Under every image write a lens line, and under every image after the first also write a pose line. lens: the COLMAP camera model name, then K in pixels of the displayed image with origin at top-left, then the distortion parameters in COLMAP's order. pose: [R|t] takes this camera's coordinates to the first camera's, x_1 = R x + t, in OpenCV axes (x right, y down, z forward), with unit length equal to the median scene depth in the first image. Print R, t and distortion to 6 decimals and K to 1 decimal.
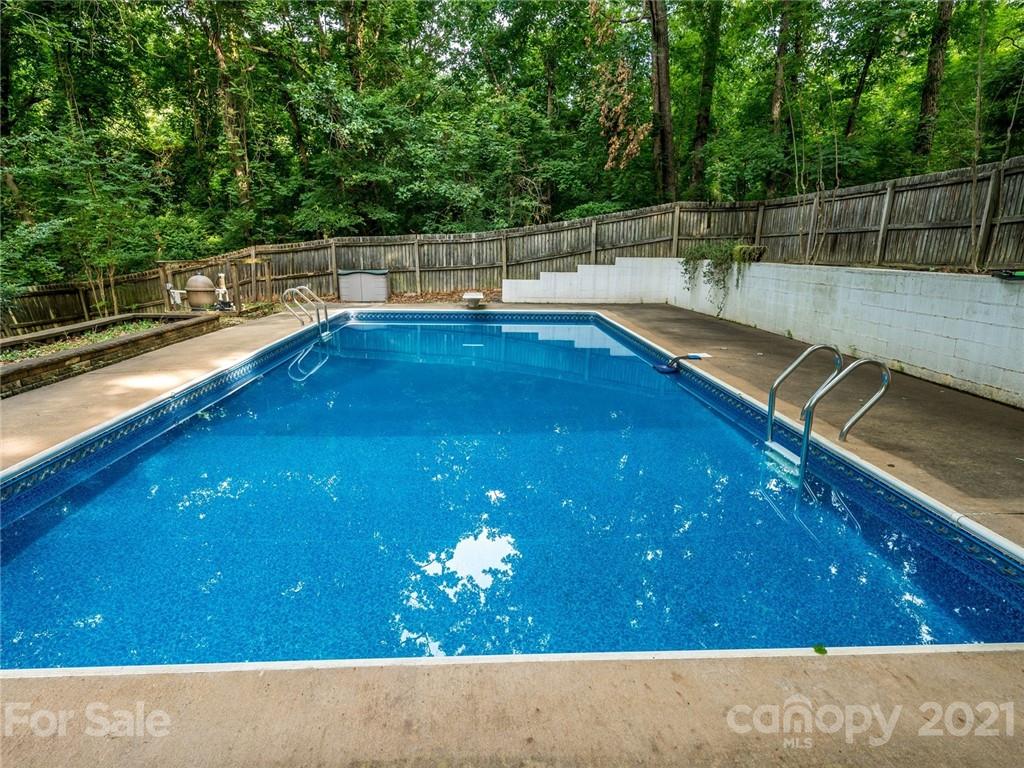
lens RADIAL K [[555.2, 0, 512.0], [0, 555.2, 382.0], [0, 0, 1]] dist [-0.002216, 0.001318]
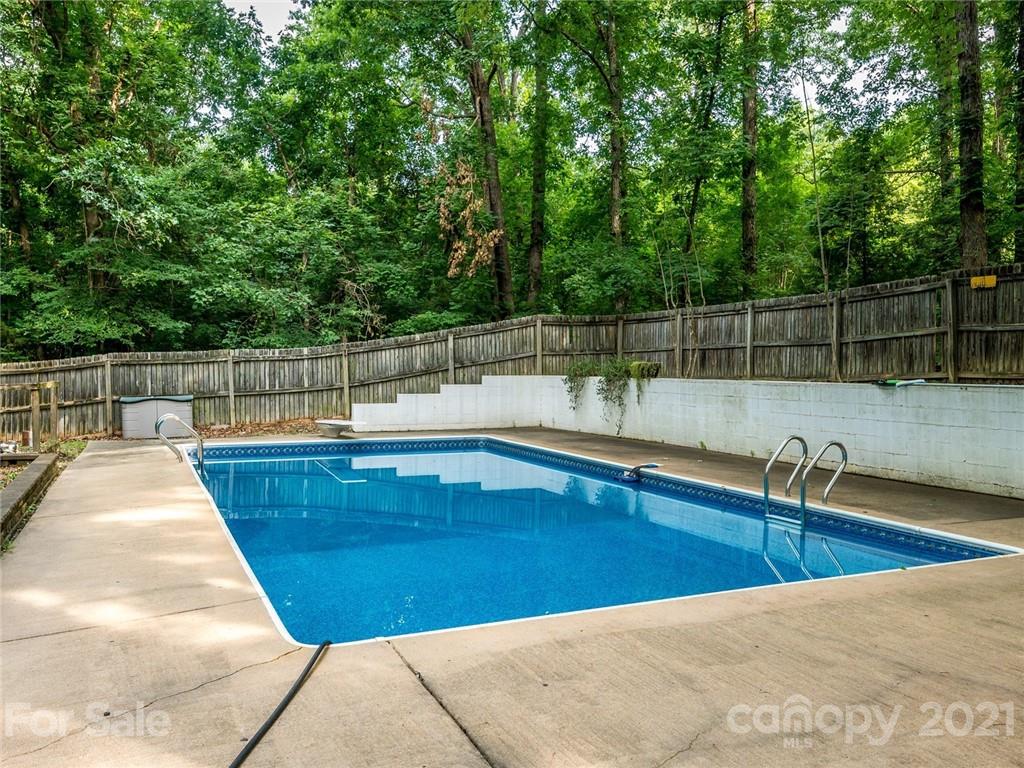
lens RADIAL K [[809.5, 0, 512.3], [0, 809.5, 386.2], [0, 0, 1]] dist [-0.004533, 0.000921]
pose [[0.930620, -0.015416, 0.365662, -0.219305], [0.091720, 0.977052, -0.192239, 0.036337], [-0.354308, 0.212441, 0.910678, -0.153099]]
